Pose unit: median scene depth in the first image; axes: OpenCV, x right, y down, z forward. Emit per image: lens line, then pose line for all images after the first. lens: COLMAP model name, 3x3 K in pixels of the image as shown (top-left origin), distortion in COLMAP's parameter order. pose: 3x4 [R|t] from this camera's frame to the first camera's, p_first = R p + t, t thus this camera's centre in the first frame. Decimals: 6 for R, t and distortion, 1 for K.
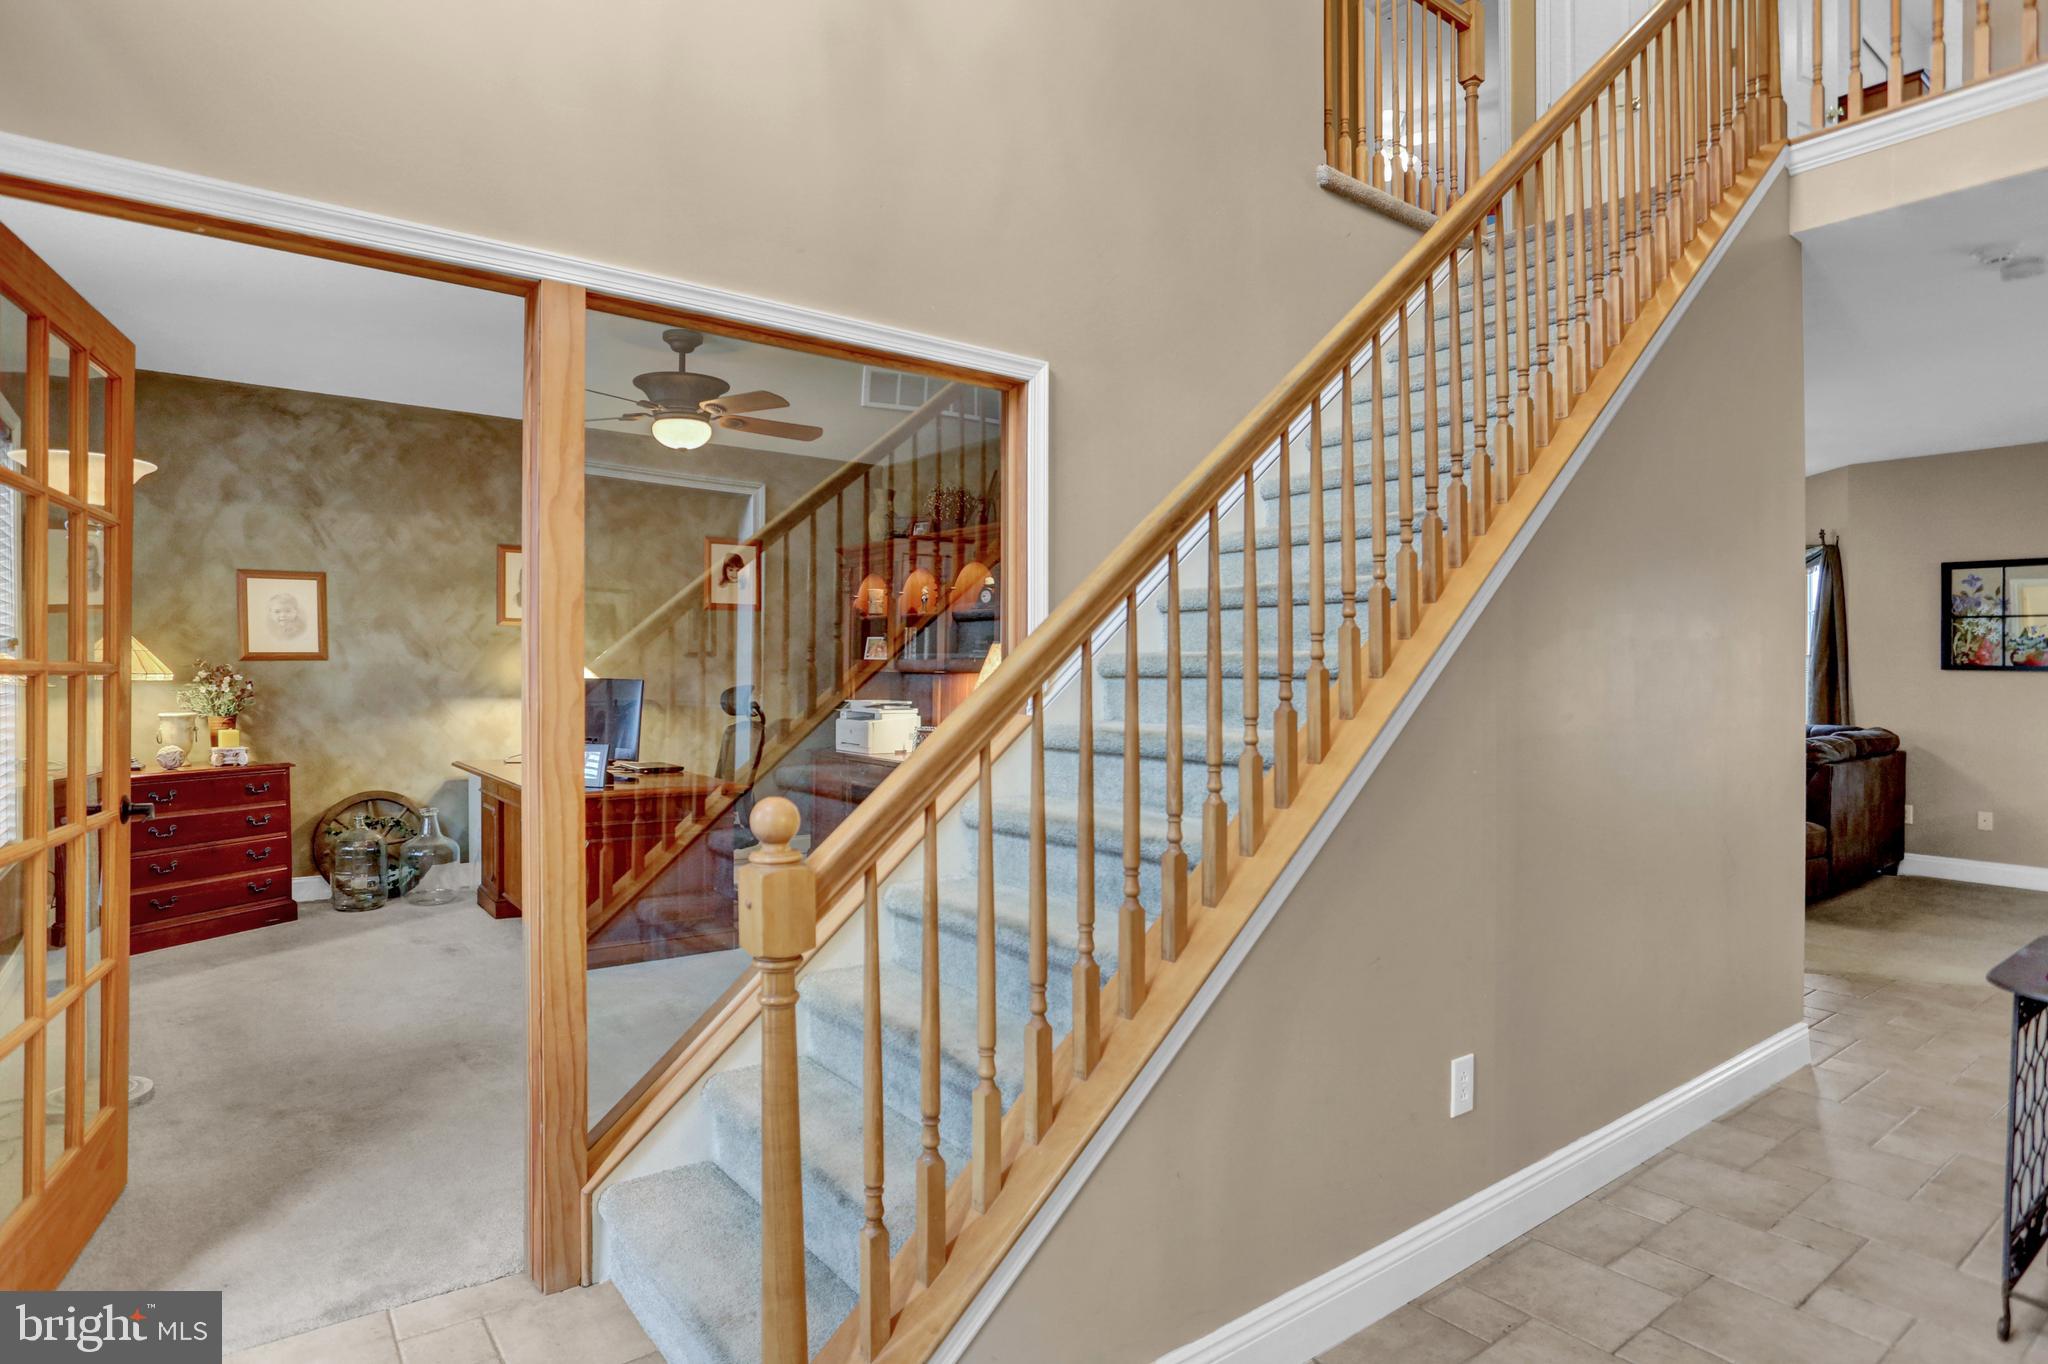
lens RADIAL K [[1127.1, 0, 1011.6], [0, 1127.1, 683.7], [0, 0, 1]] dist [0.006123, -0.003368]
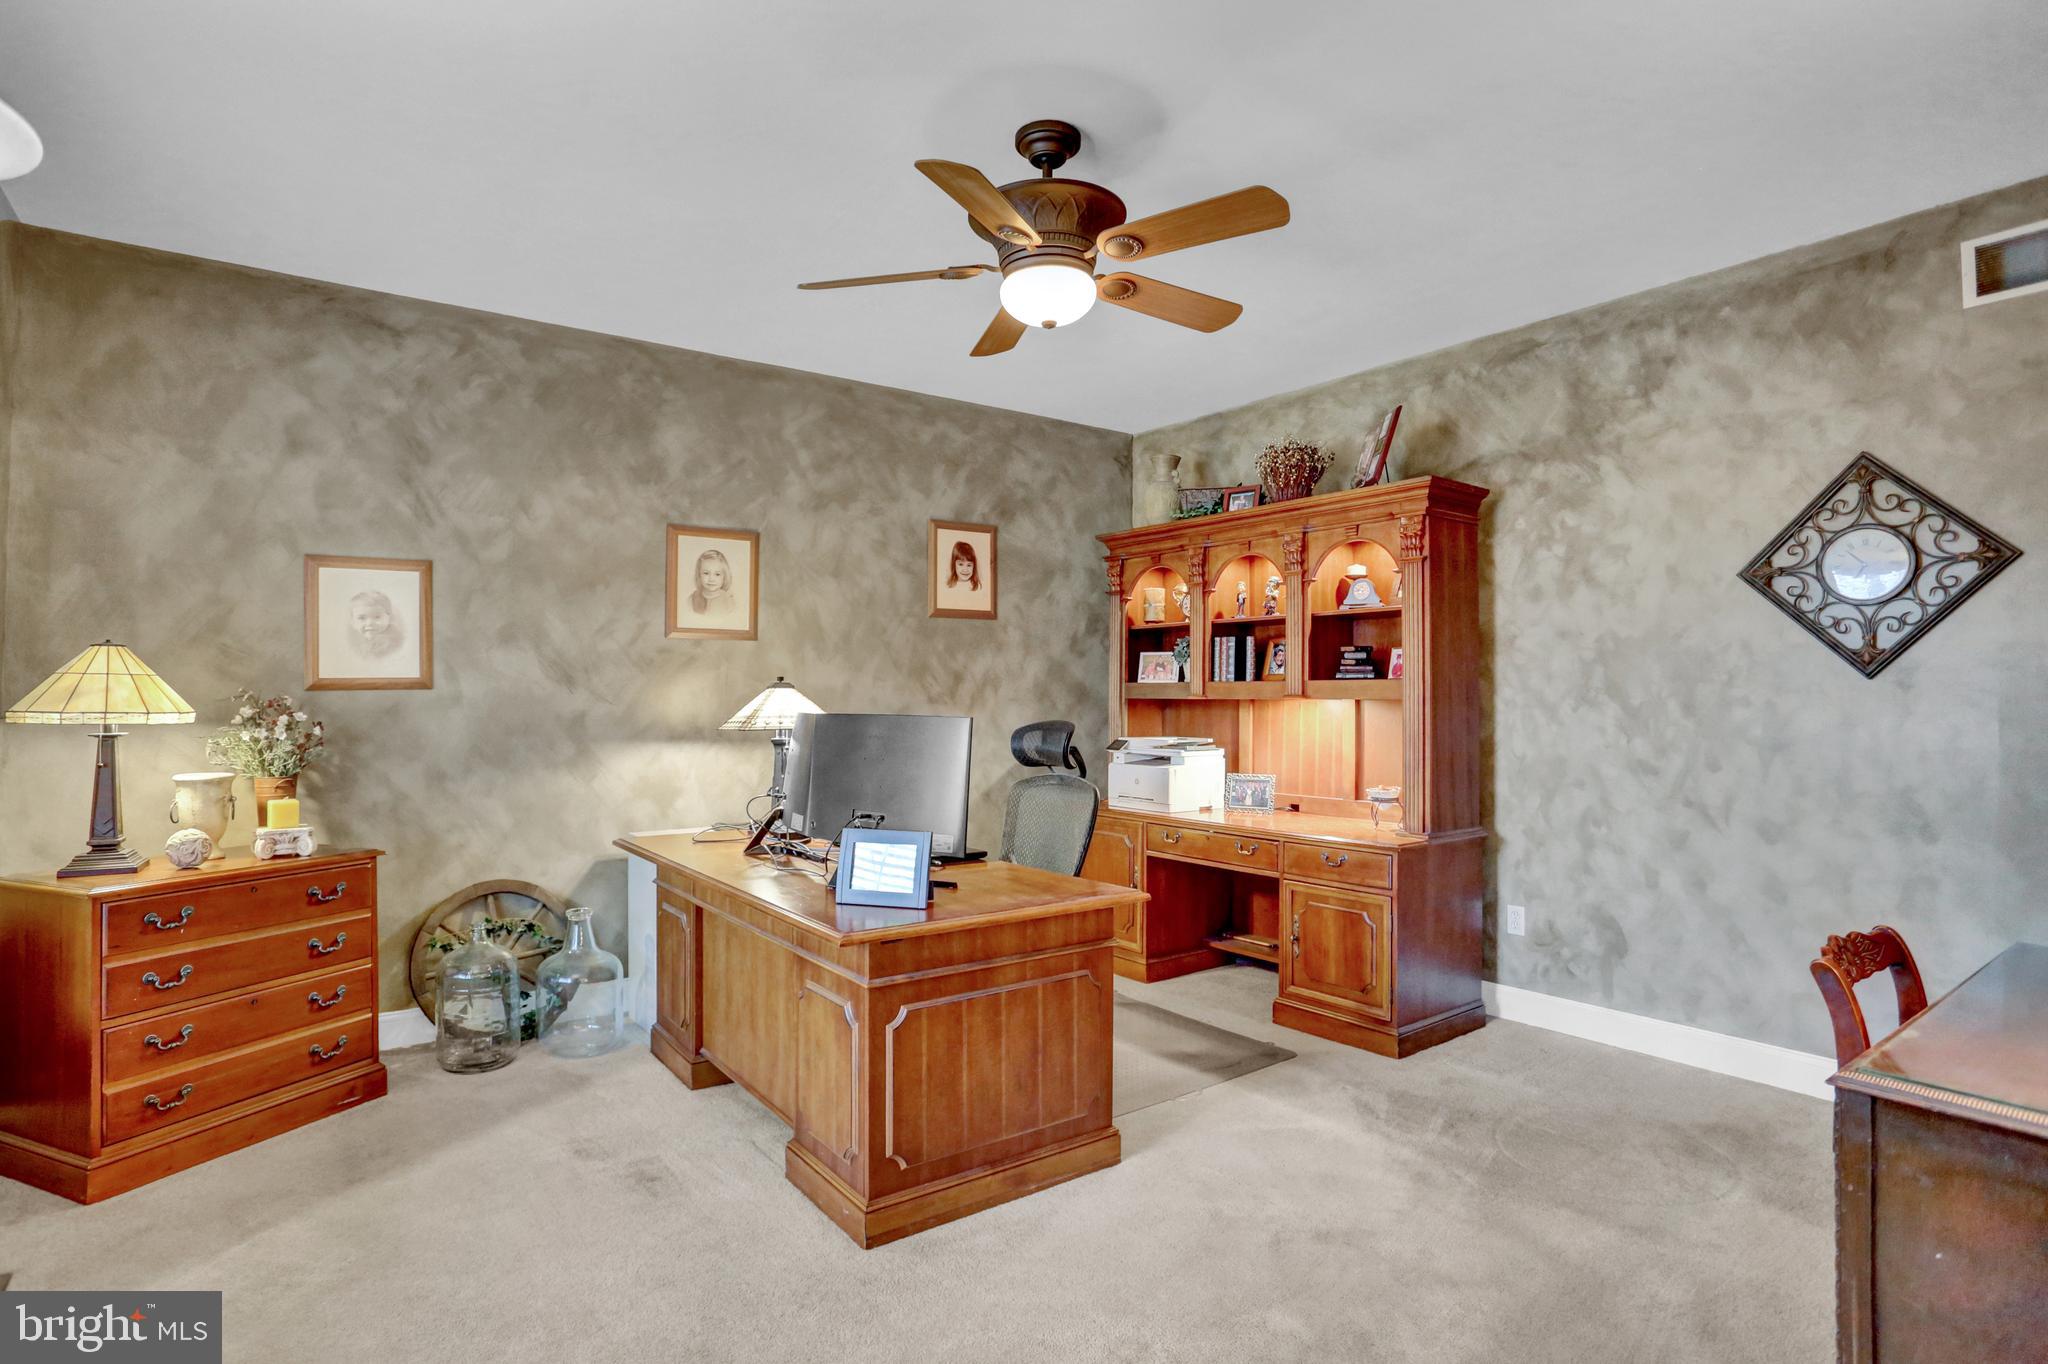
lens RADIAL K [[1039.1, 0, 1038.0], [0, 1039.1, 663.9], [0, 0, 1]] dist [-0.040802, 0.005940]
pose [[0.999937, -0.009896, 0.005251, -0.245169], [0.010113, 0.999026, -0.042961, -0.005767], [-0.004821, 0.043011, 0.999063, 0.382398]]
